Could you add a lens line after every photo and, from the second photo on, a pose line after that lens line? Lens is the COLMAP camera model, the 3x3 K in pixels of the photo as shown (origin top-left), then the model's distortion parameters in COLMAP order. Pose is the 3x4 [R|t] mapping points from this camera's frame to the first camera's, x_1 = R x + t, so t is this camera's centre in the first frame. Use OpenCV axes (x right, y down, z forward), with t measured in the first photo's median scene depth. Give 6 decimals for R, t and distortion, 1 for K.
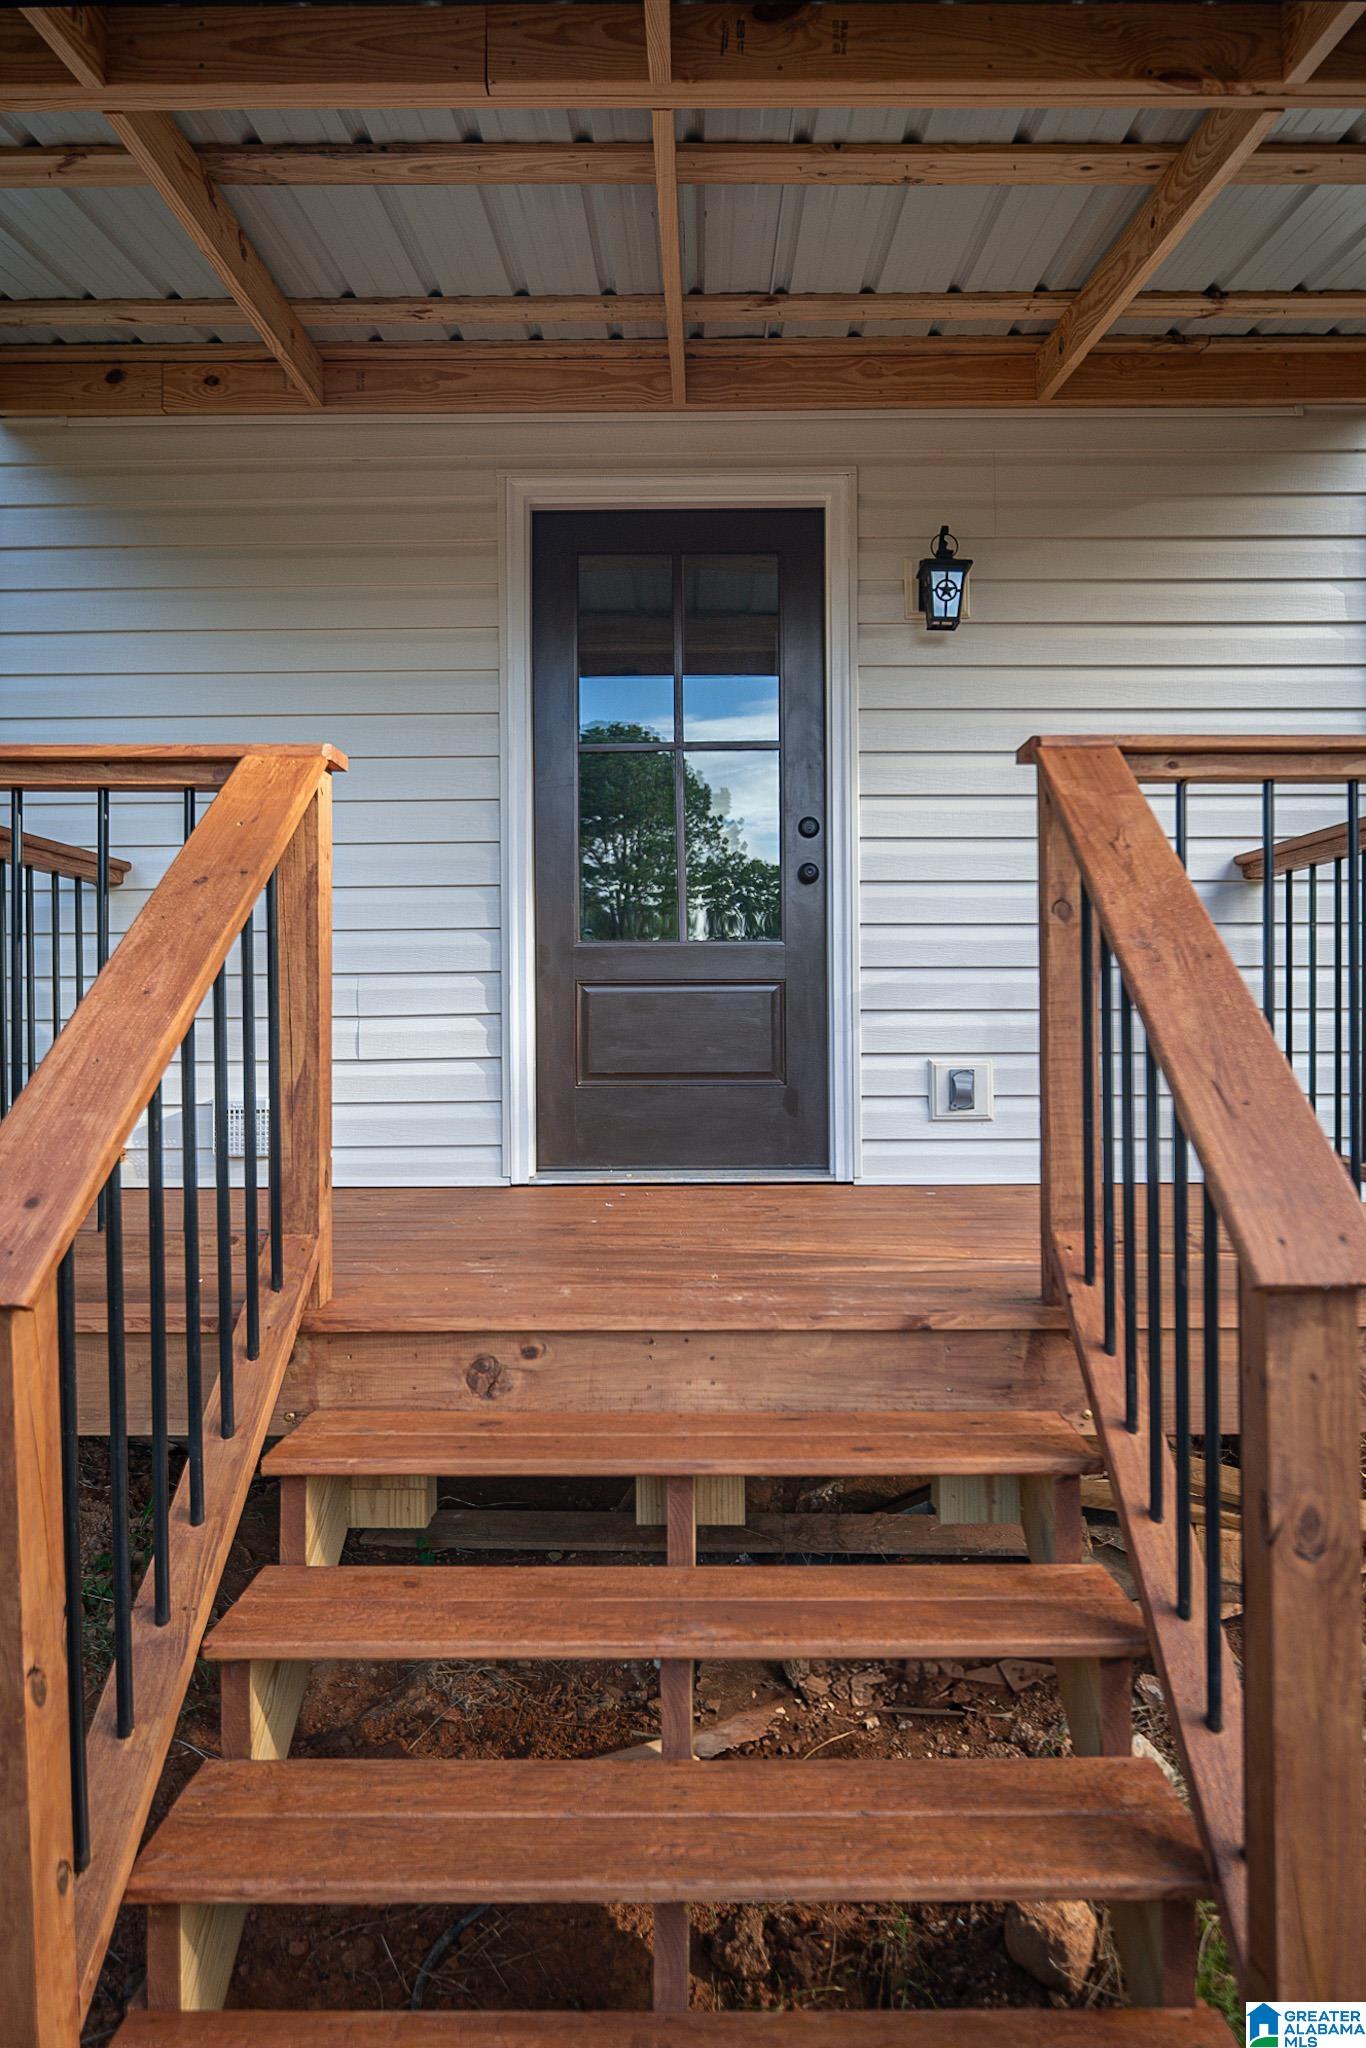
lens RADIAL K [[1450.6, 0, 683.0], [0, 1450.6, 1024.0], [0, 0, 1]] dist [-0.008347, -0.003813]
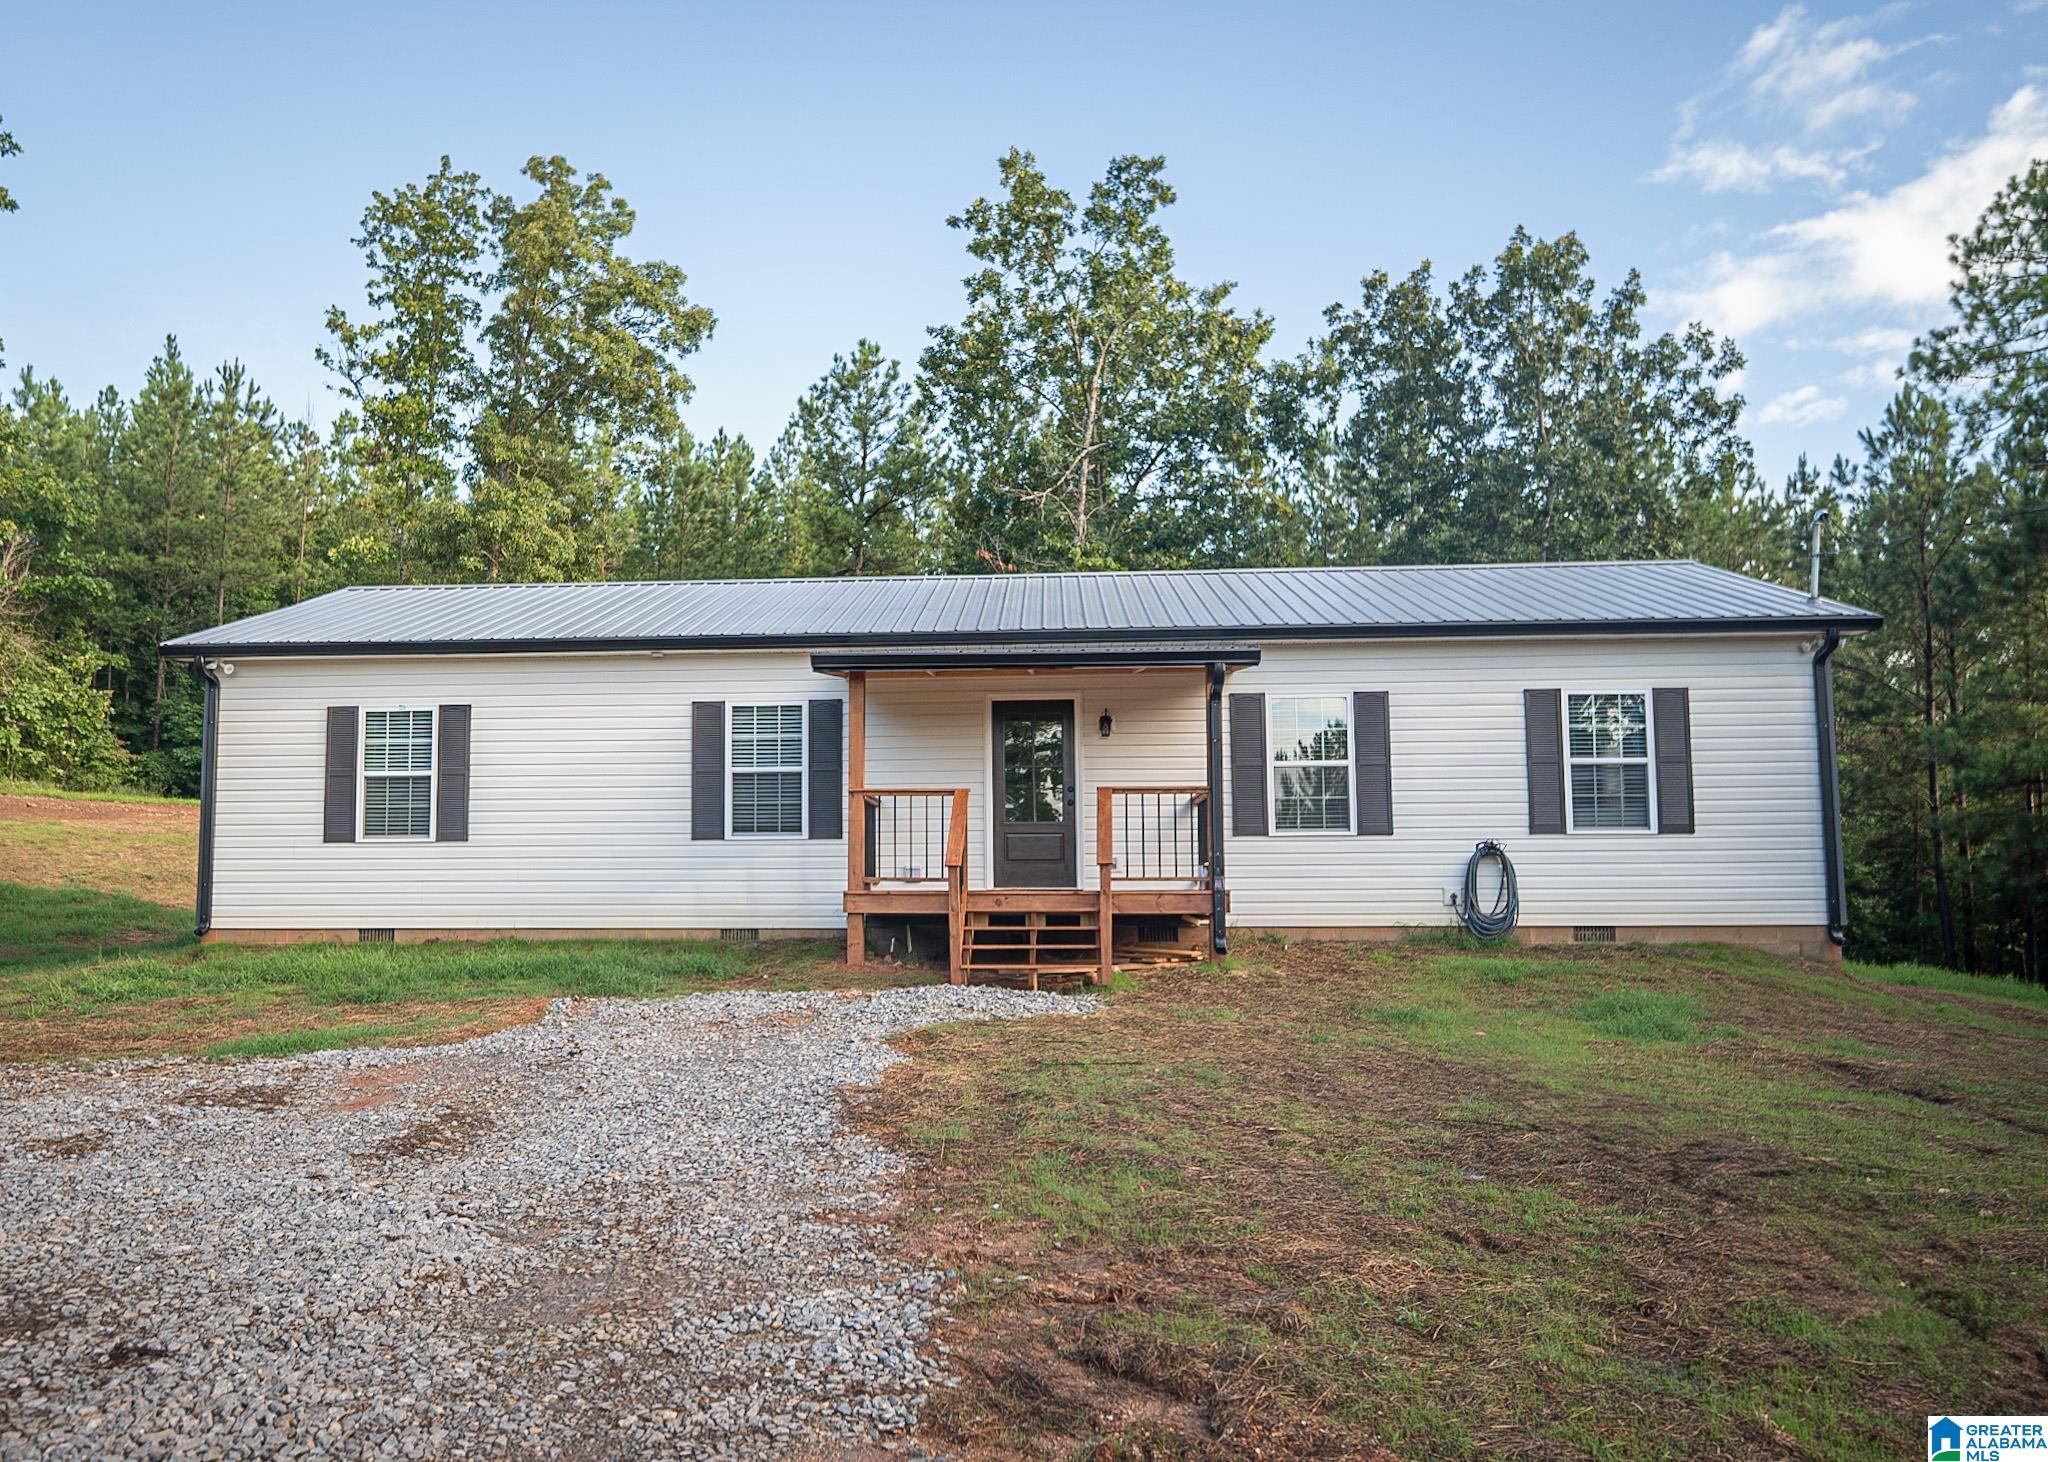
lens RADIAL K [[1587.5, 0, 959.6], [0, 1587.5, 735.6], [0, 0, 1]] dist [0.004033, -0.000331]
pose [[0.998692, -0.003835, -0.050985, 0.015528], [-0.001368, 0.994823, -0.101616, 0.133750], [0.051111, 0.101553, 0.993516, -3.010115]]
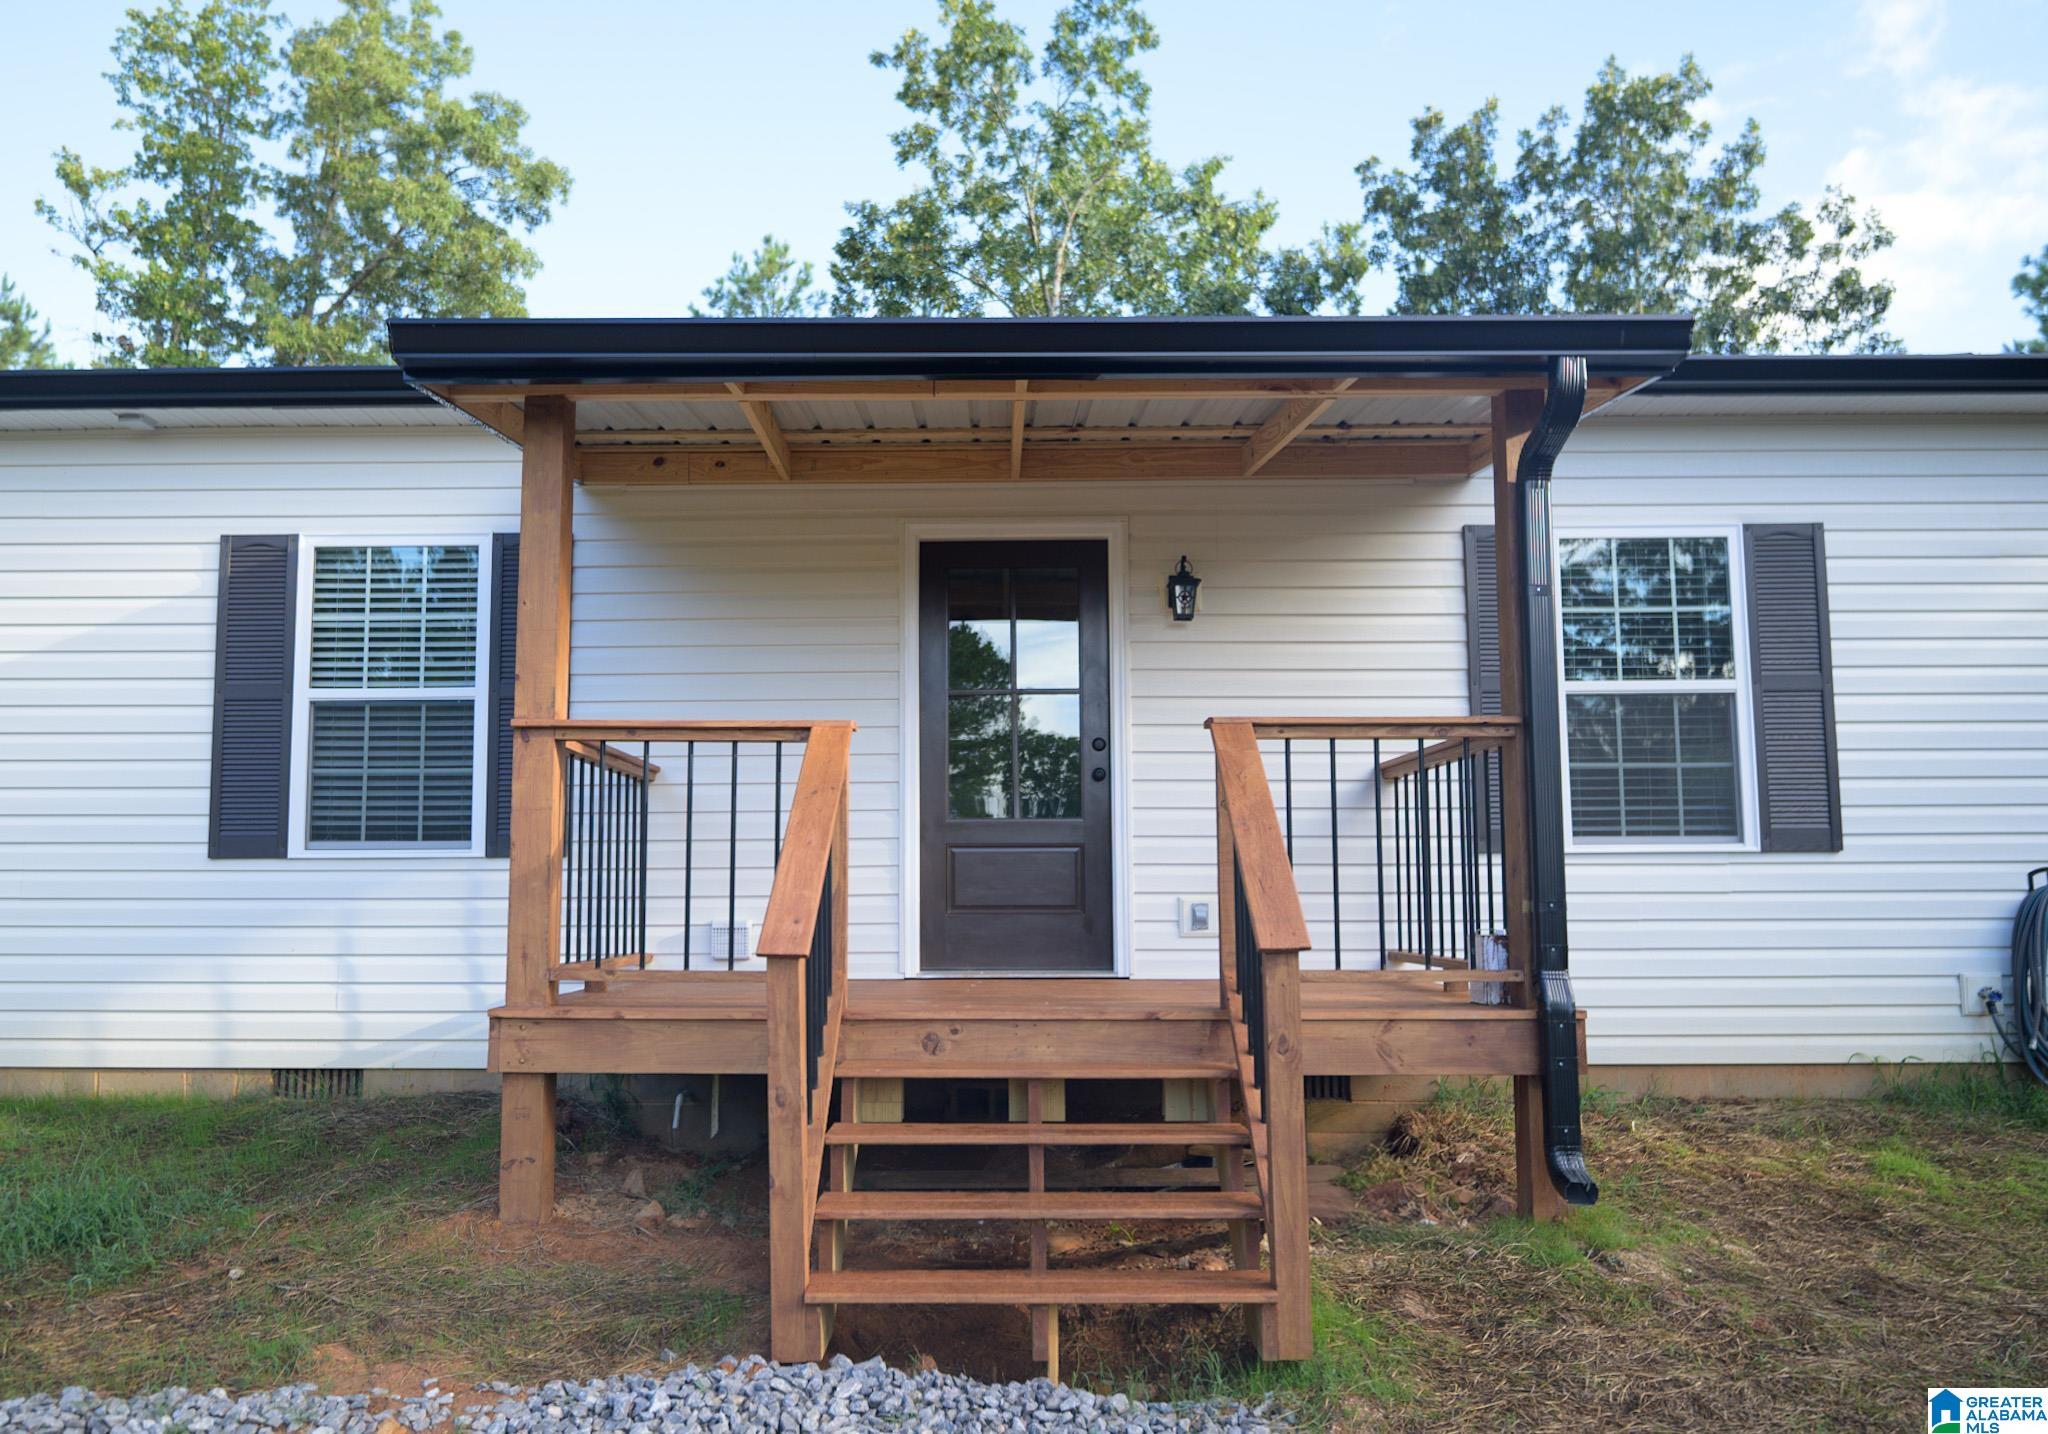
lens RADIAL K [[1556.2, 0, 968.0], [0, 1556.2, 743.3], [0, 0, 1]] dist [-0.004507, -0.004403]
pose [[0.999994, 0.002245, -0.002766, -0.049182], [-0.002516, 0.994729, -0.102506, 0.033392], [0.002522, 0.102512, 0.994729, -0.663951]]
